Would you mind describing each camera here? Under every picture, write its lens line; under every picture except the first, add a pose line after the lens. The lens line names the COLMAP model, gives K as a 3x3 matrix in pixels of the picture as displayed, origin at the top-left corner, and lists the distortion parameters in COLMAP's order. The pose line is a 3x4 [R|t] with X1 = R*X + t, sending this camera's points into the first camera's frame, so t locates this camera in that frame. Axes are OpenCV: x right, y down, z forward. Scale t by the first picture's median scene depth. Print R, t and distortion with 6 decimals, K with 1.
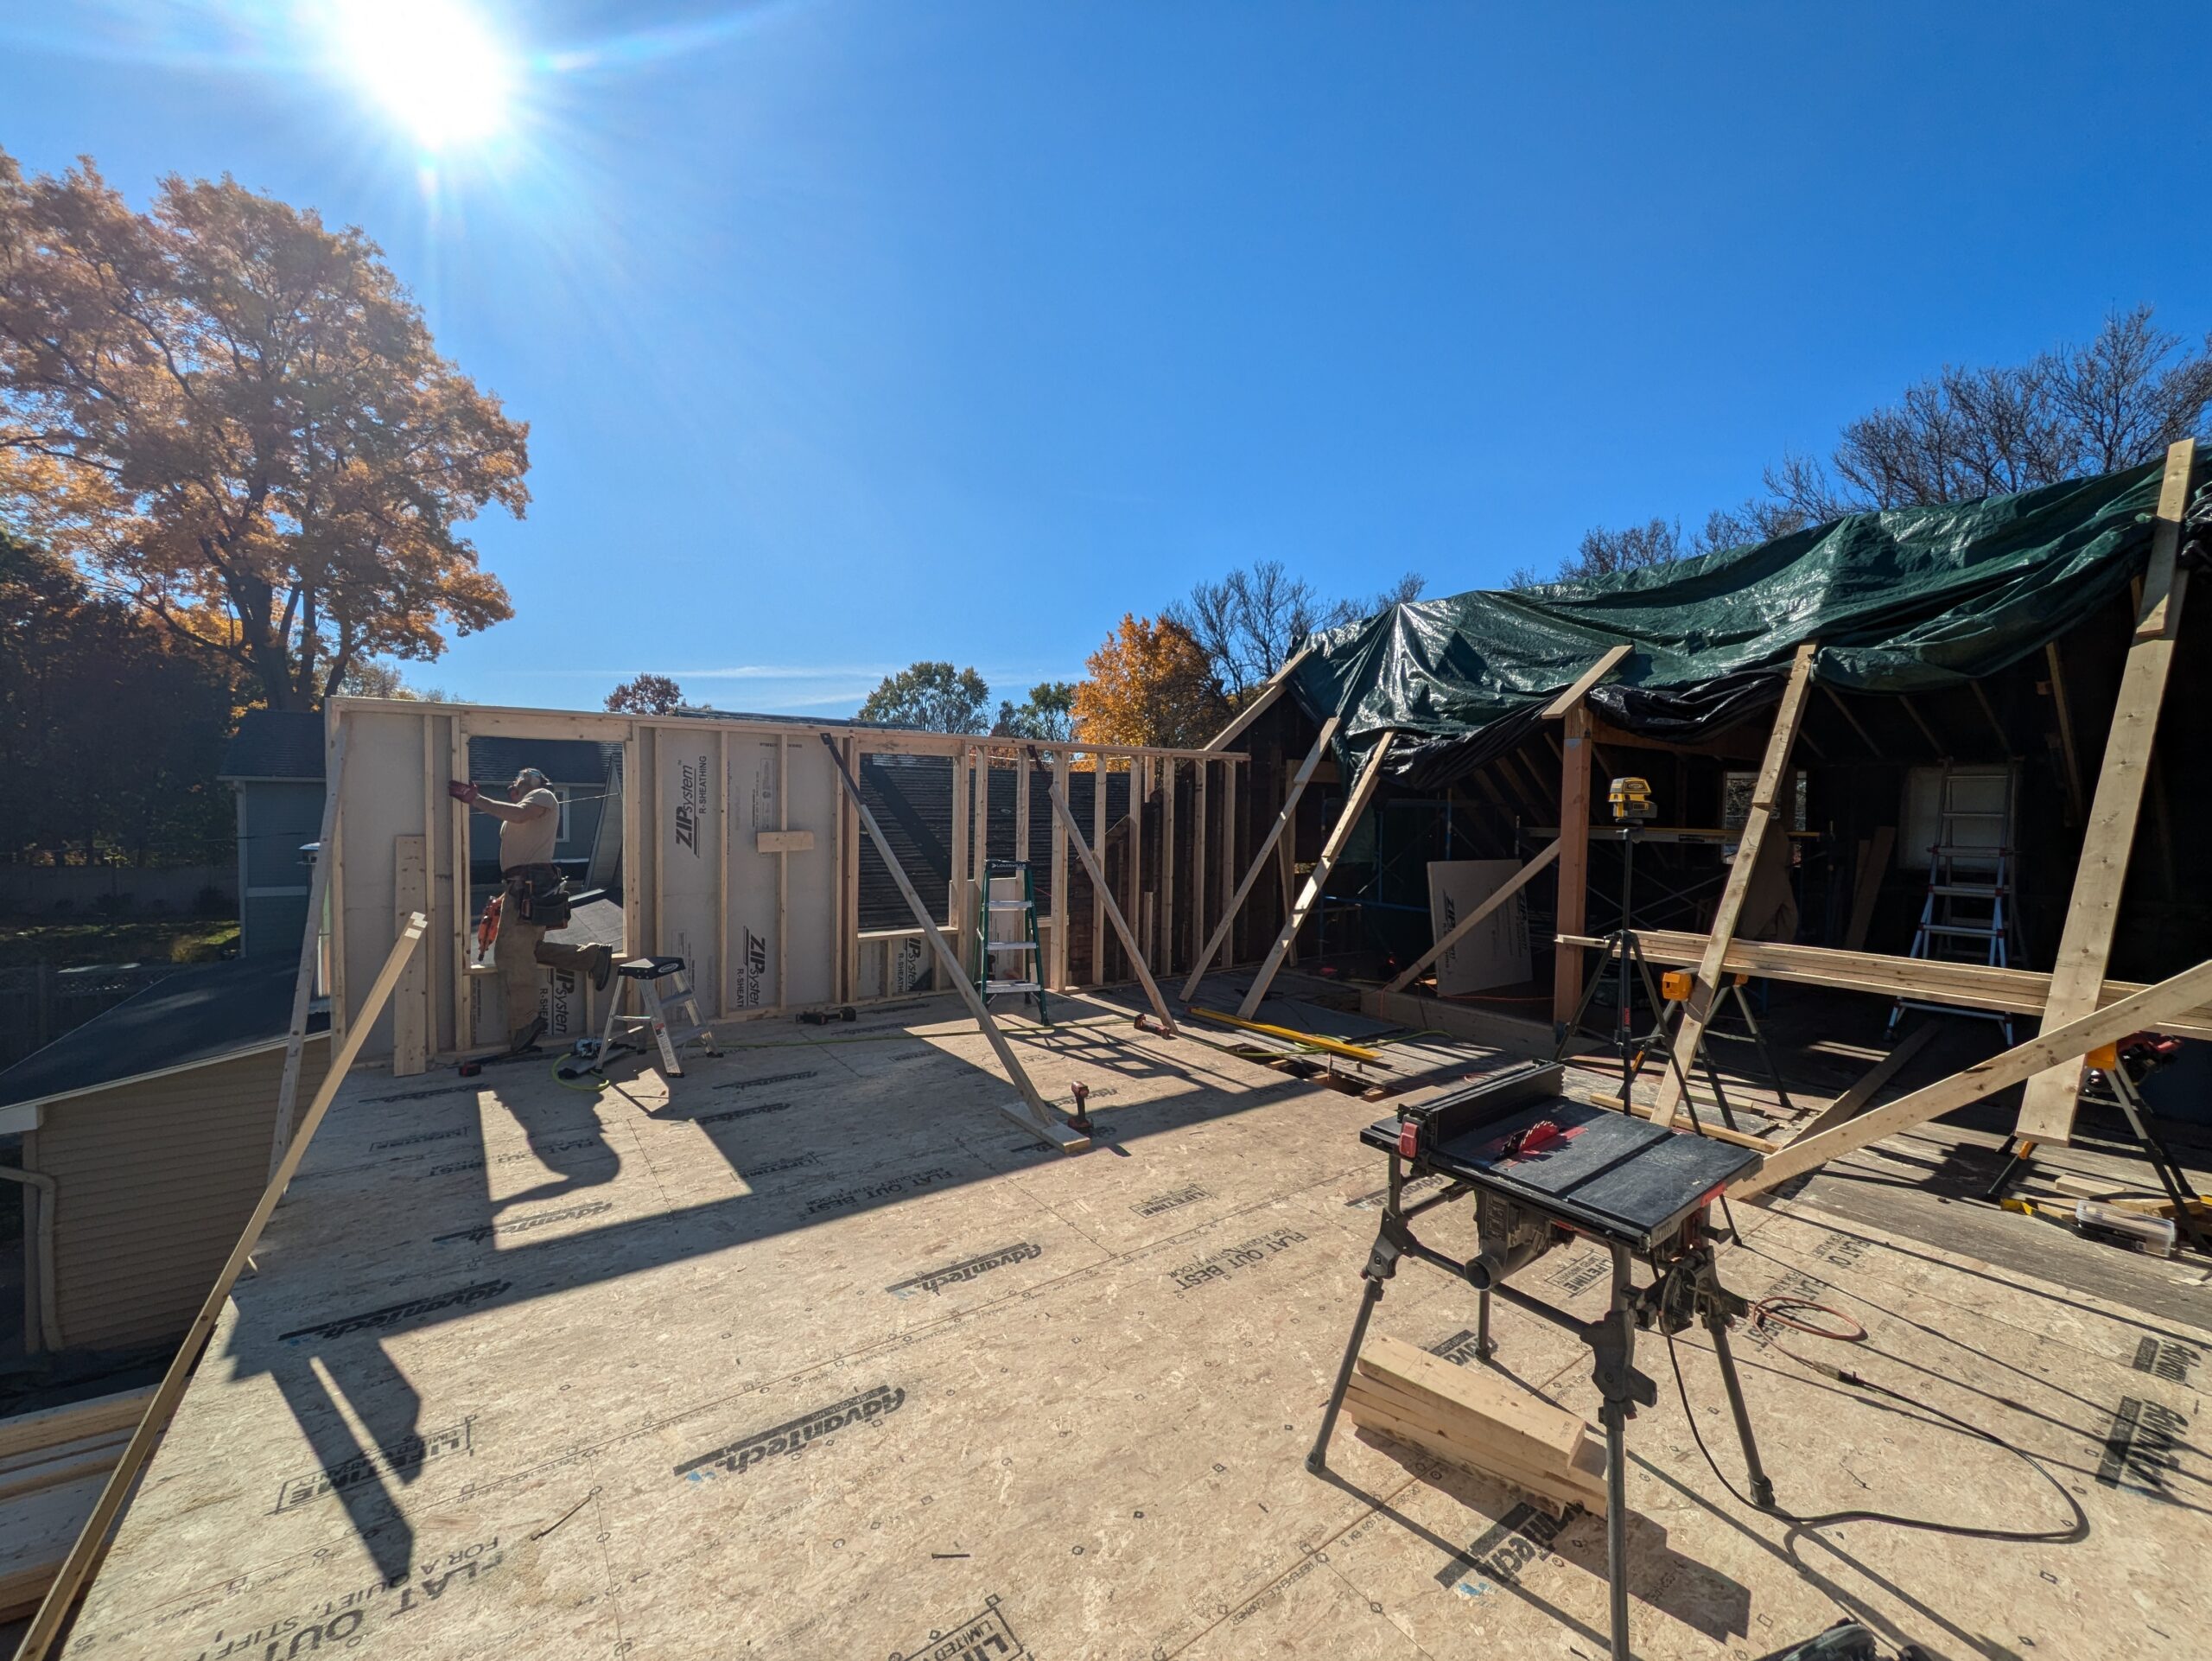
lens RADIAL K [[867.8, 0, 1096.6], [0, 867.8, 832.8], [0, 0, 1]] dist [-0.000048, 0.000395]
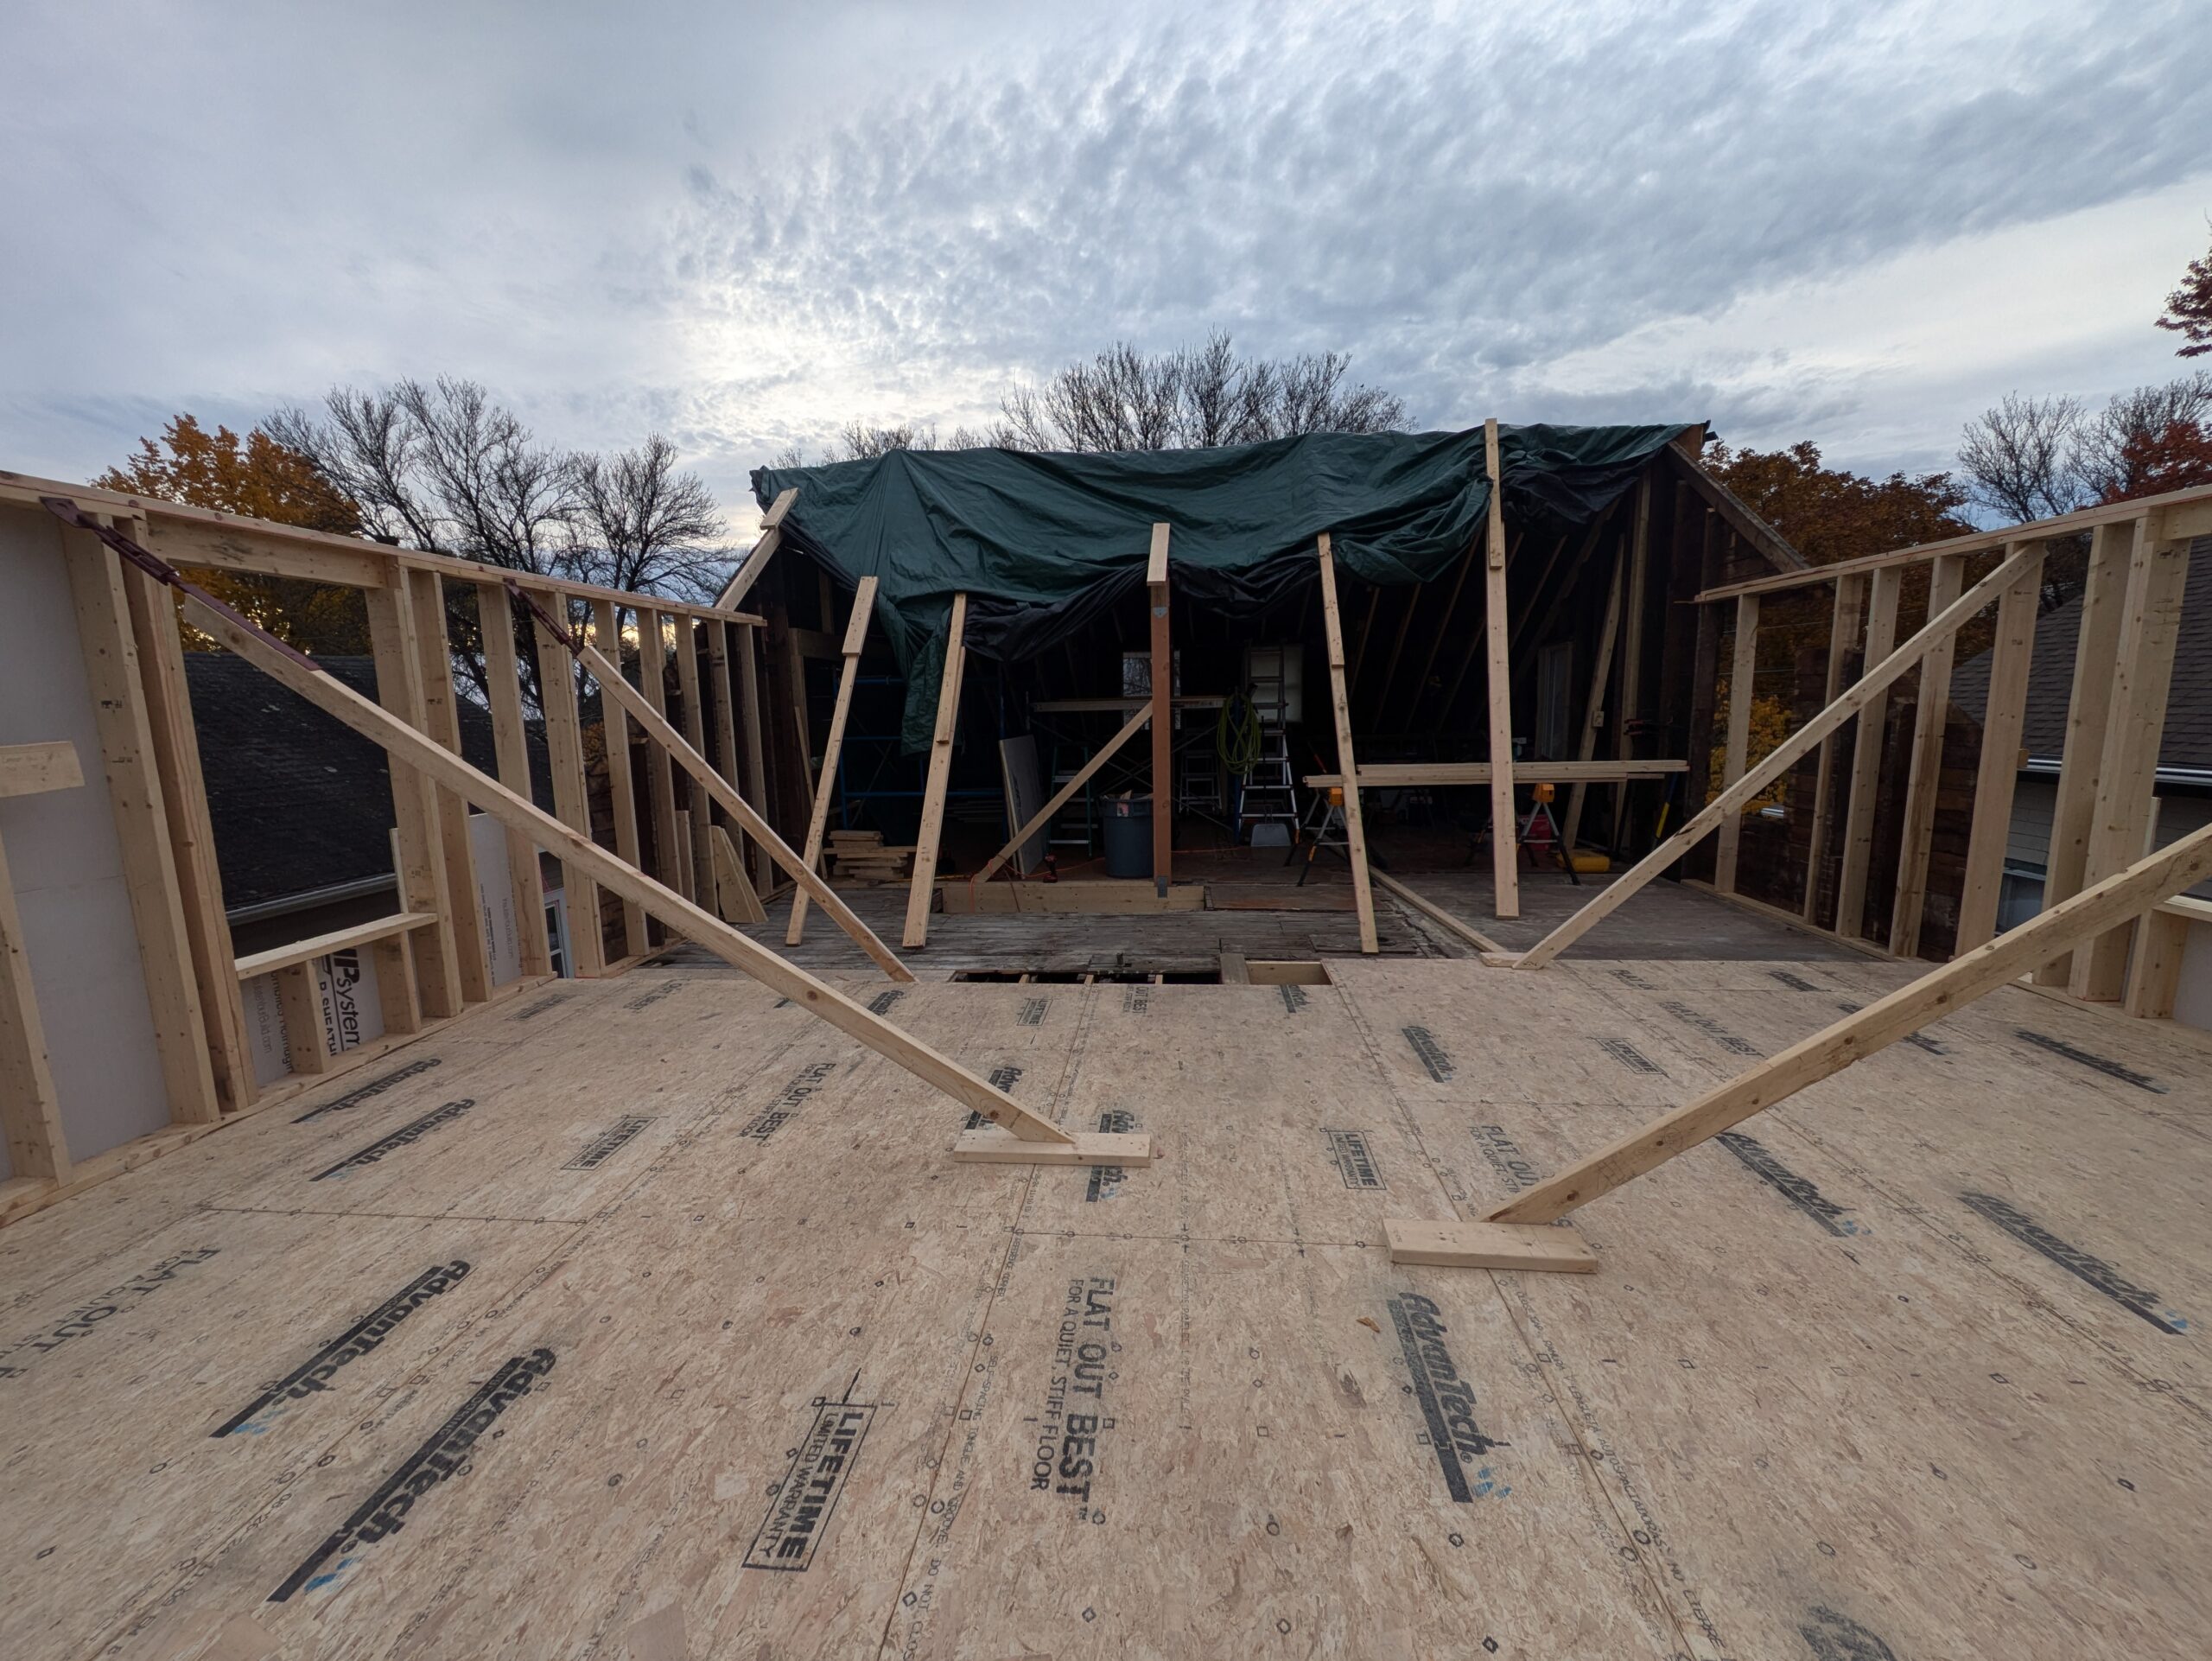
lens RADIAL K [[867.8, 0, 1099.2], [0, 867.8, 823.2], [0, 0, 1]] dist [-0.000048, 0.000395]
pose [[0.657966, -0.141663, 0.739603, -0.228698], [0.058286, 0.988780, 0.137537, 0.001304], [-0.750789, -0.047386, 0.658840, 0.253548]]
